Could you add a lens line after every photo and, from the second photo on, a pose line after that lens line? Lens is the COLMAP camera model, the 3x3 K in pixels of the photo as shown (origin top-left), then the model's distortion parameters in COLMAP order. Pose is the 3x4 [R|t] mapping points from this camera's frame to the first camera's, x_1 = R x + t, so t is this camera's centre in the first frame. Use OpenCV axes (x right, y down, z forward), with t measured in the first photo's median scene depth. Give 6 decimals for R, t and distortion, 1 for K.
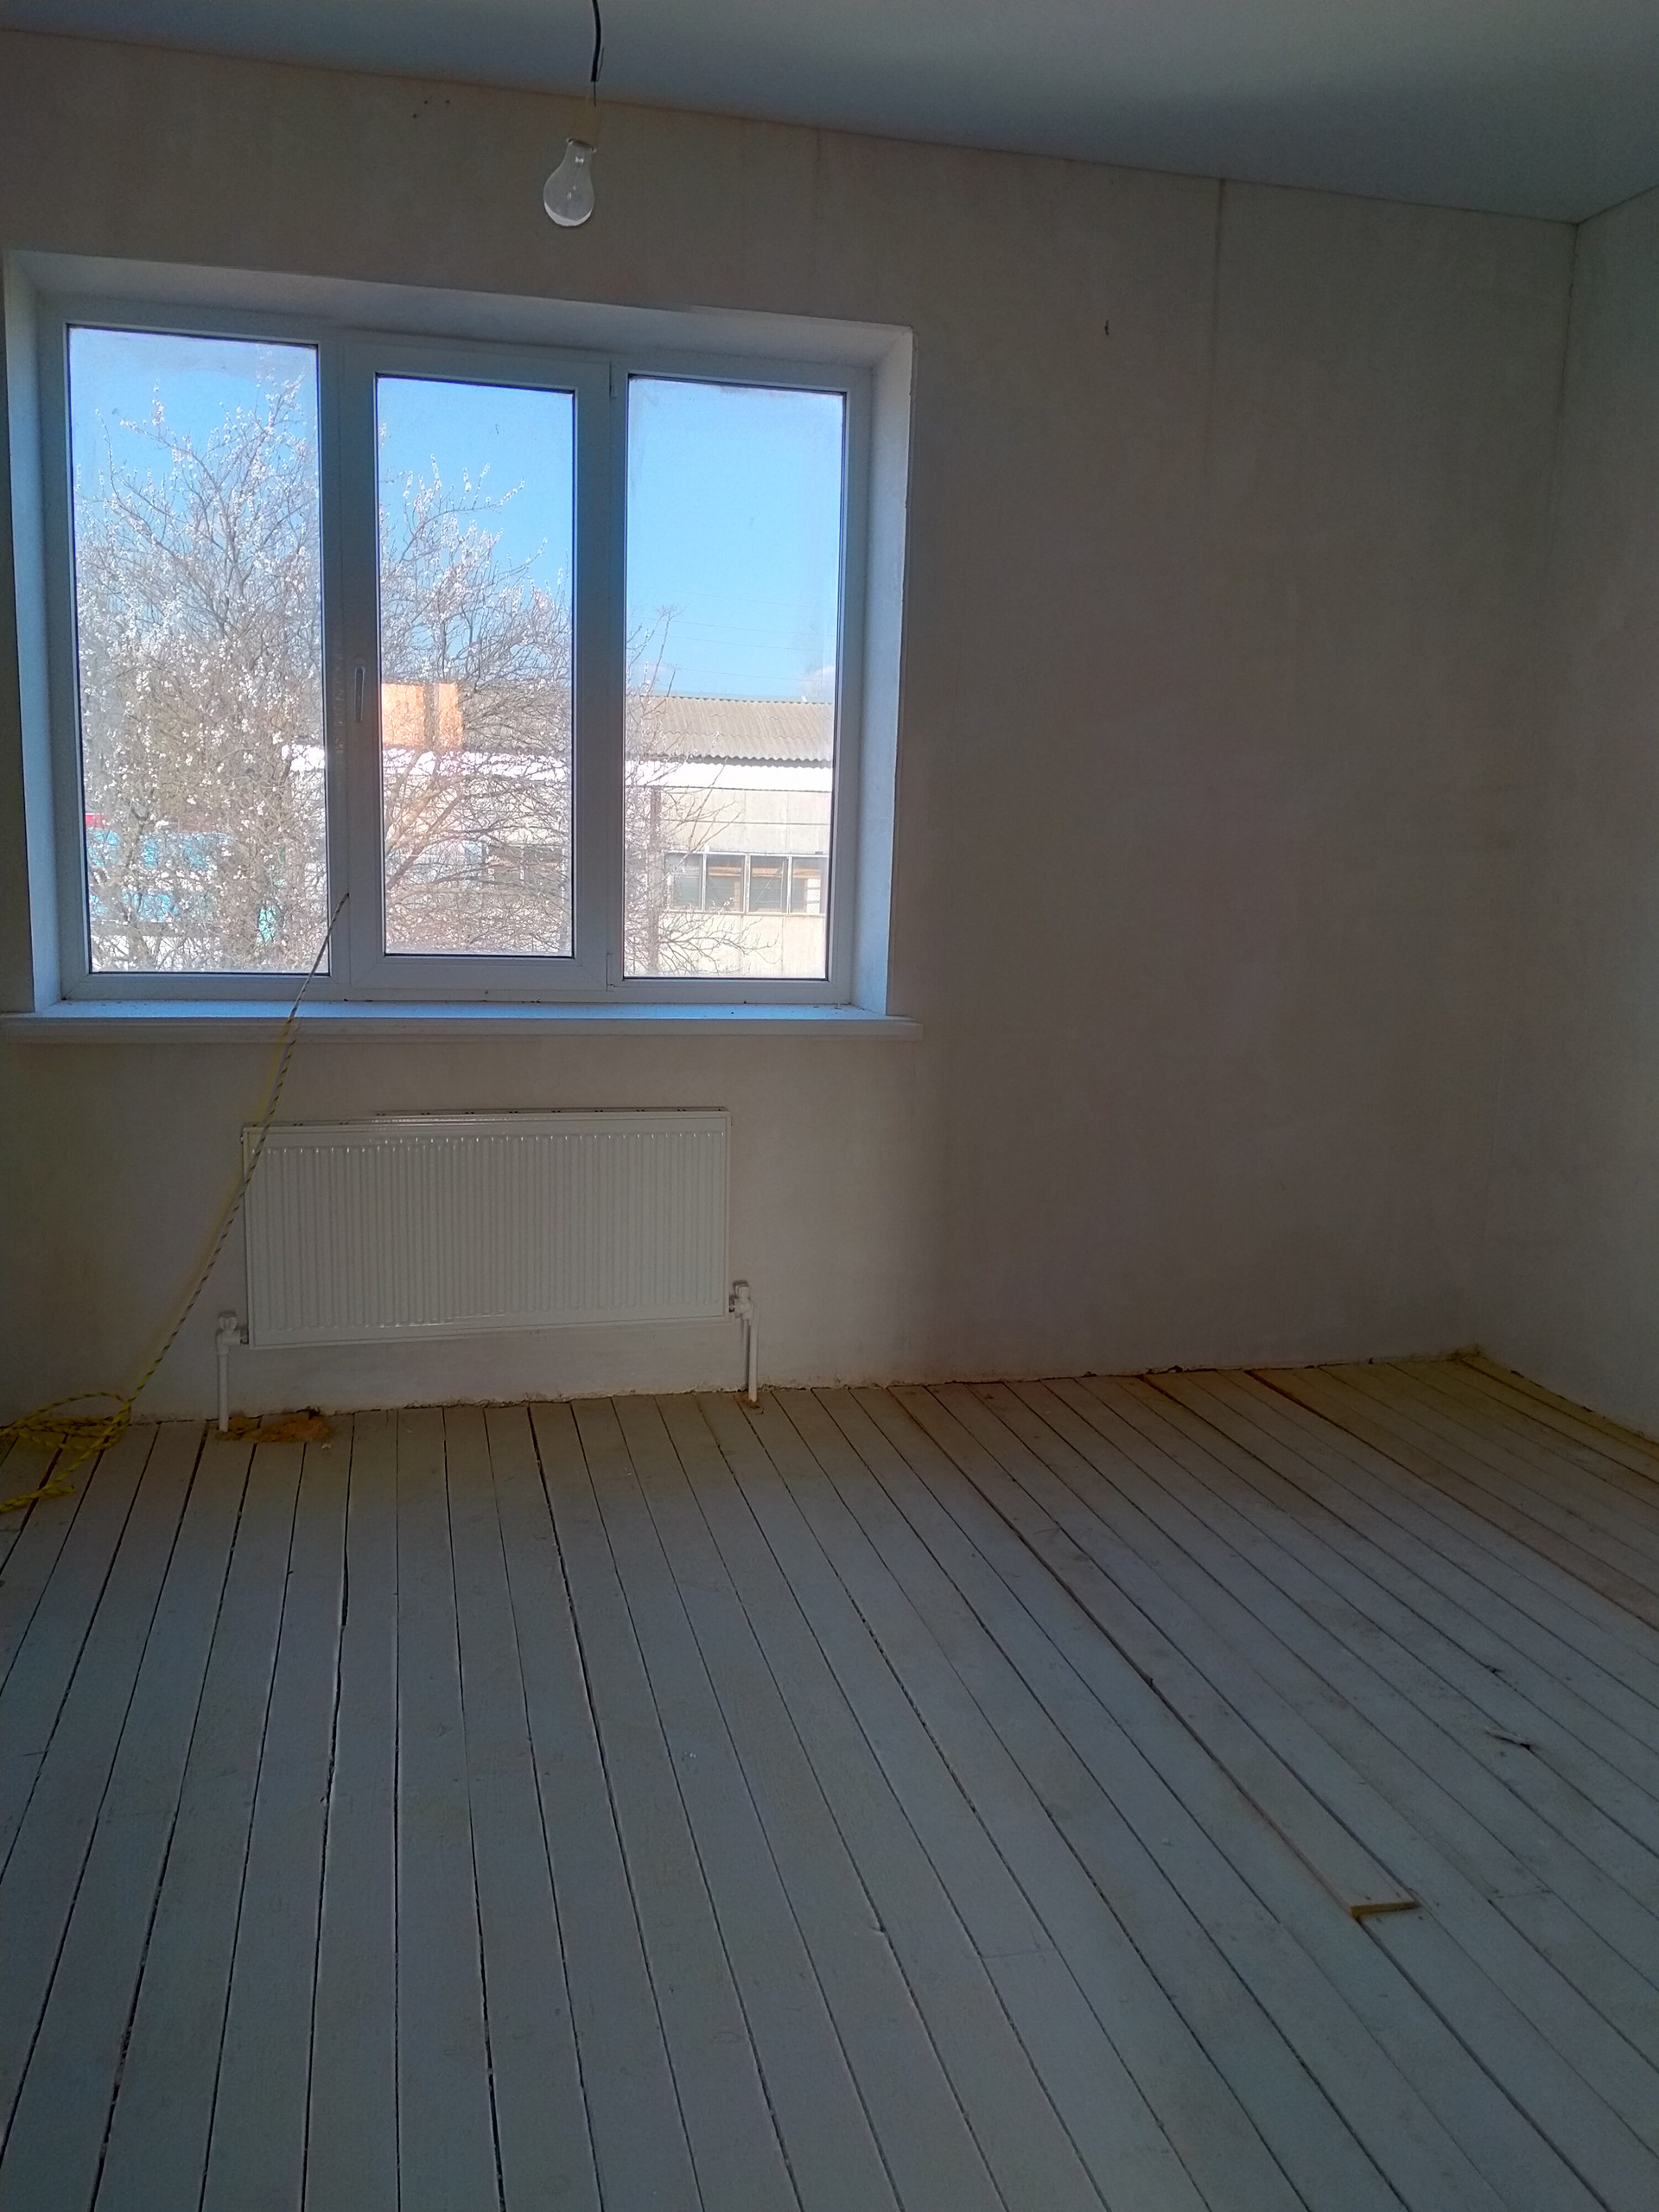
lens RADIAL K [[1938.7, 0, 819.9], [0, 1938.7, 1127.8], [0, 0, 1]] dist [0.040472, 0.007367]
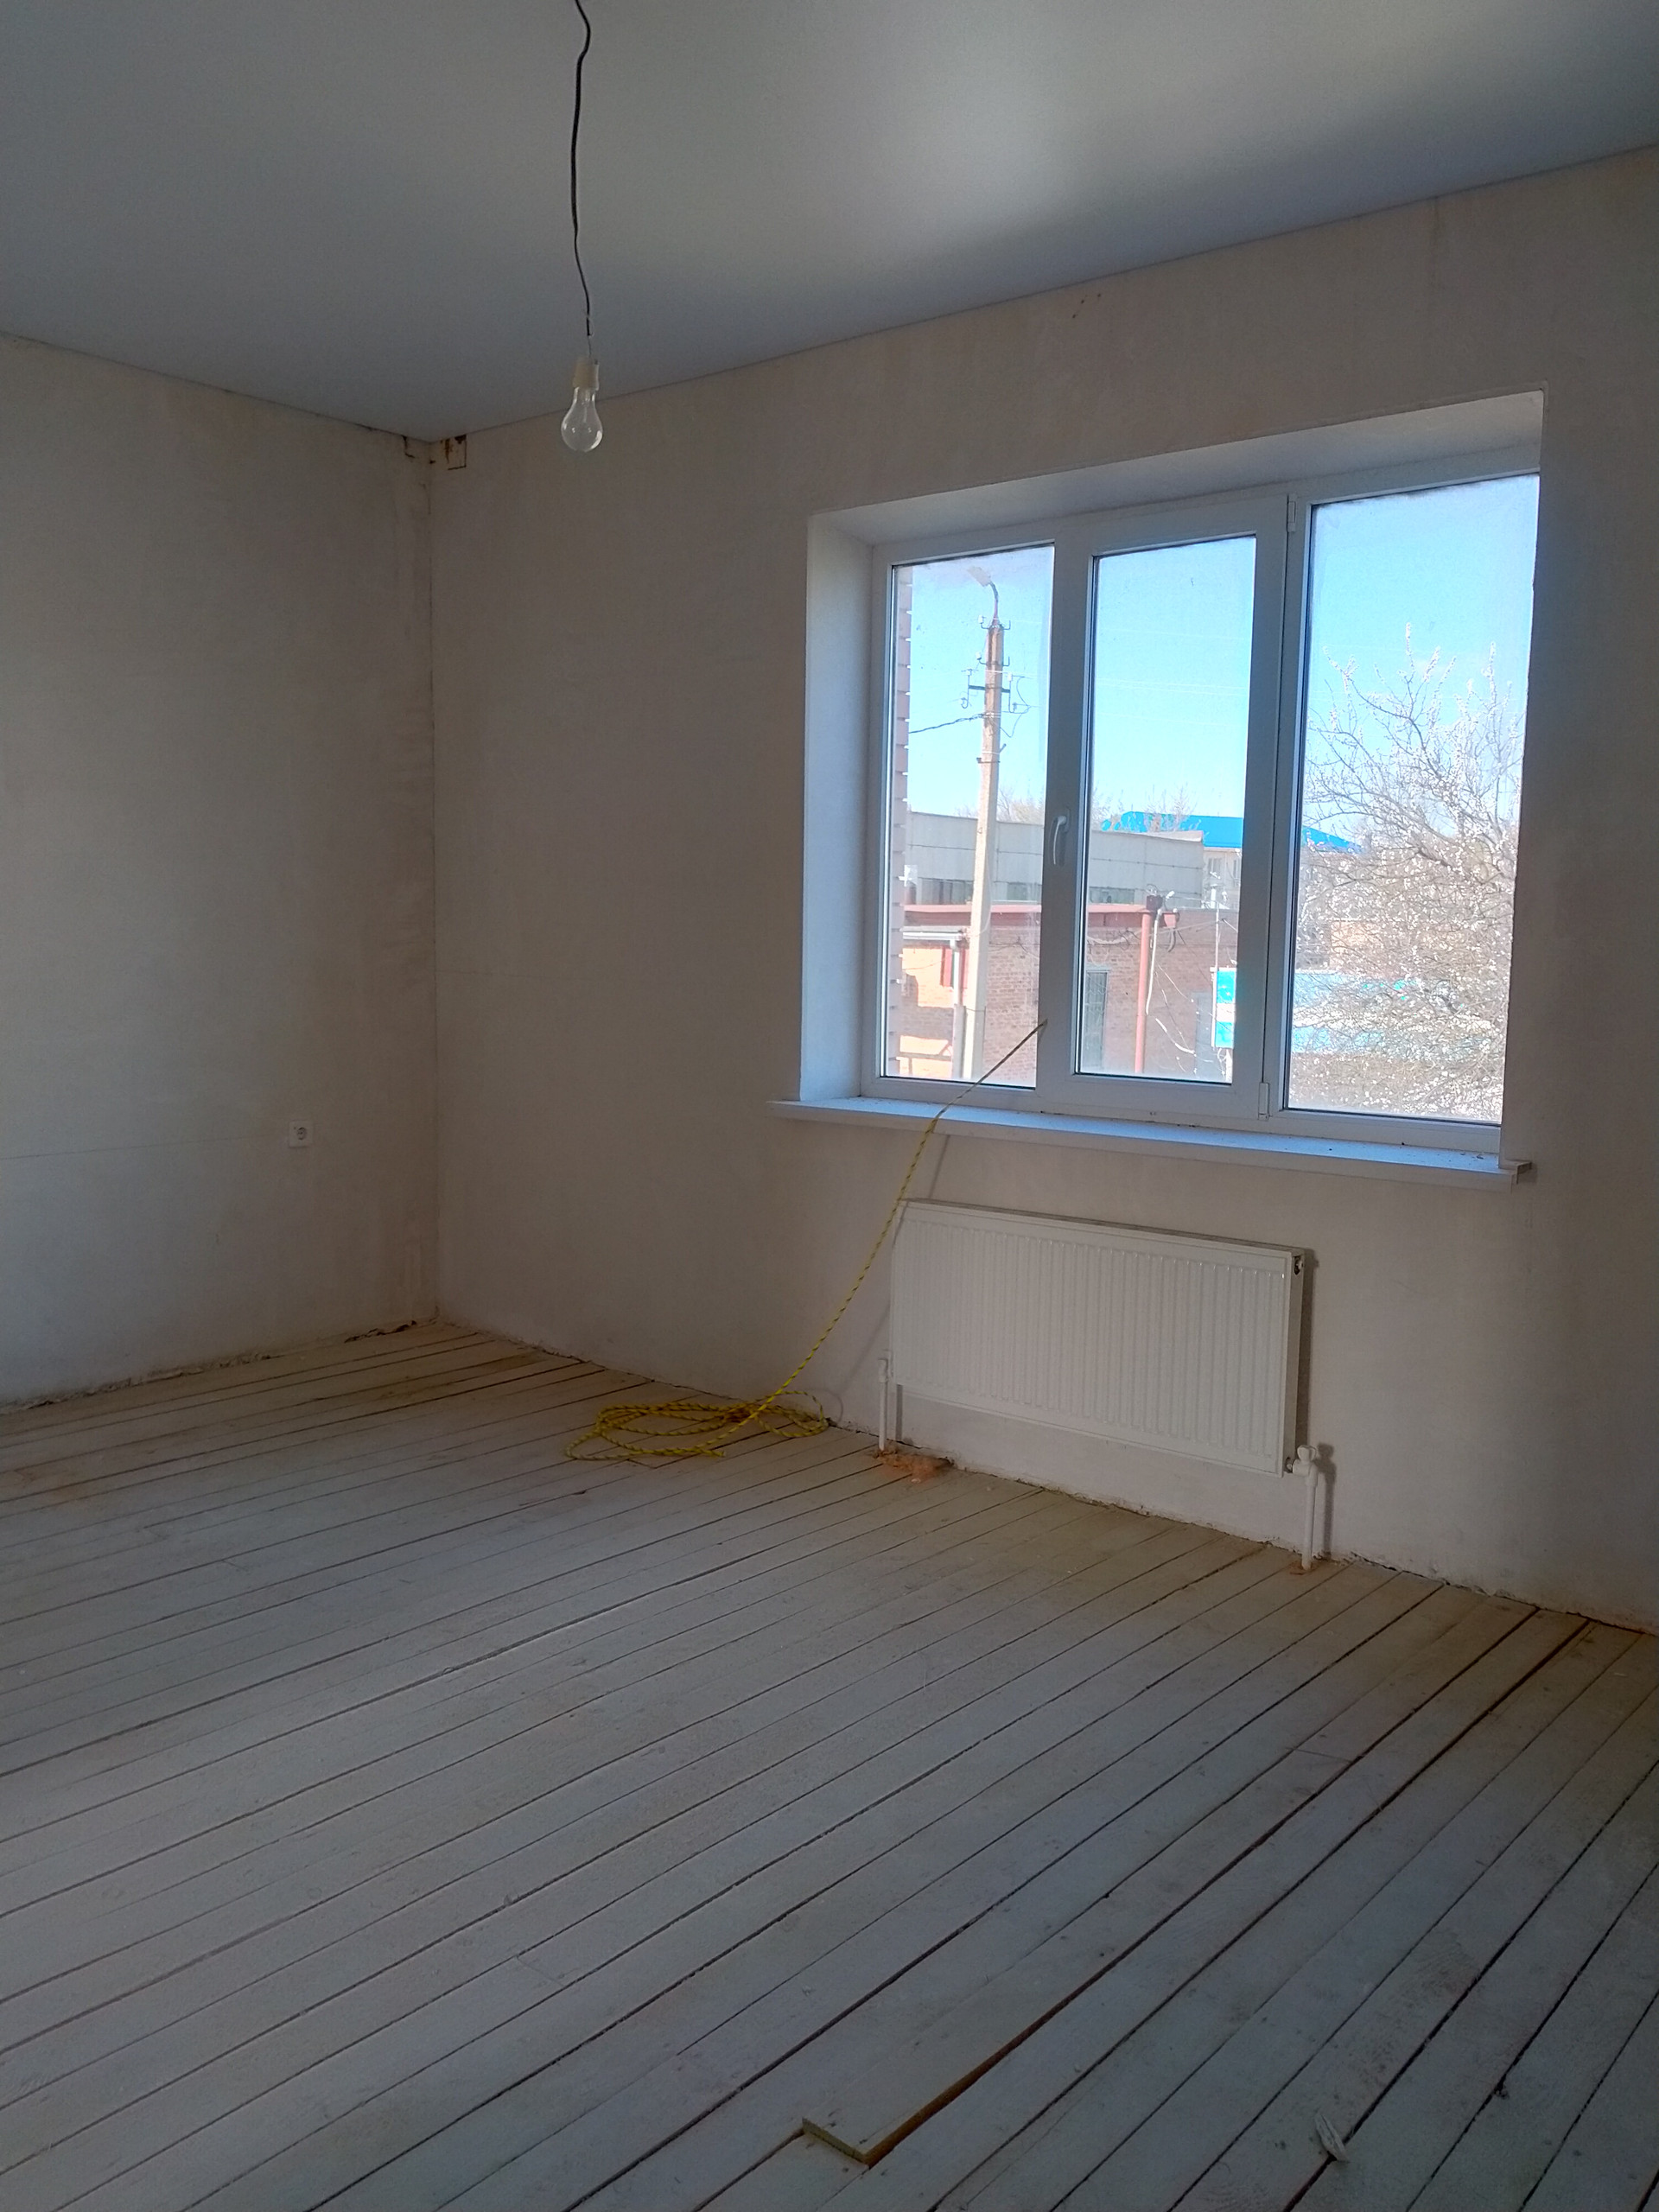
lens RADIAL K [[1909.4, 0, 829.5], [0, 1909.4, 1106.0], [0, 0, 1]] dist [0.282041, 0.000864]
pose [[0.629230, 0.058940, -0.774981, 0.555704], [-0.131366, 0.990840, -0.031303, -0.018317], [0.766037, 0.121503, 0.631209, 0.207108]]
